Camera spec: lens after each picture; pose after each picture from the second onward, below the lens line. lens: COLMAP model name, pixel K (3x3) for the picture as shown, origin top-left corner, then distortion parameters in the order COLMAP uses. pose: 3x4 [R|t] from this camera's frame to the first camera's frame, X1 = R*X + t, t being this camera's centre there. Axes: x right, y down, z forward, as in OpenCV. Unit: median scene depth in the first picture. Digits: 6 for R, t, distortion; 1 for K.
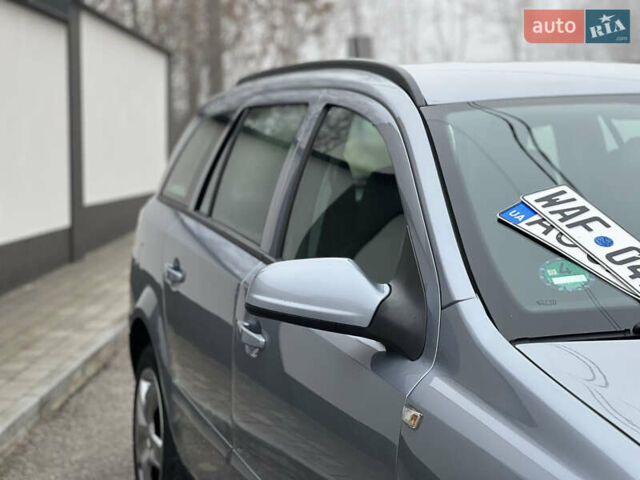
lens RADIAL K [[1469.9, 0, 318.0], [0, 1469.9, 236.3], [0, 0, 1]] dist [0.221571, 0.000000]
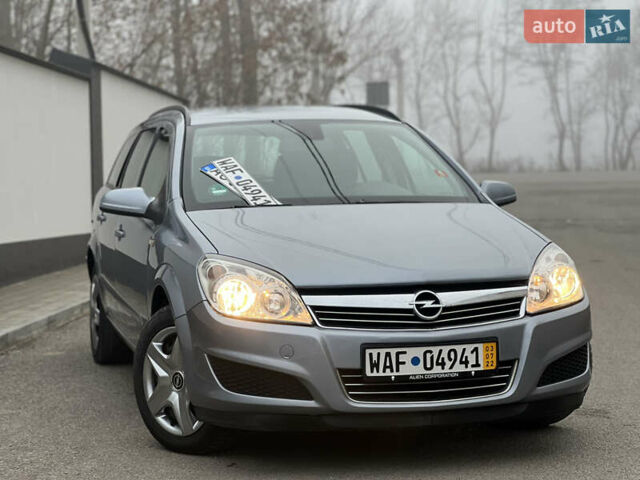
lens RADIAL K [[1469.9, 0, 324.2], [0, 1469.9, 235.5], [0, 0, 1]] dist [0.221571, 0.000000]
pose [[0.999147, -0.010880, -0.039841, 0.429049], [0.009679, 0.999497, -0.030209, 0.174573], [0.040150, 0.029798, 0.998749, -1.446227]]
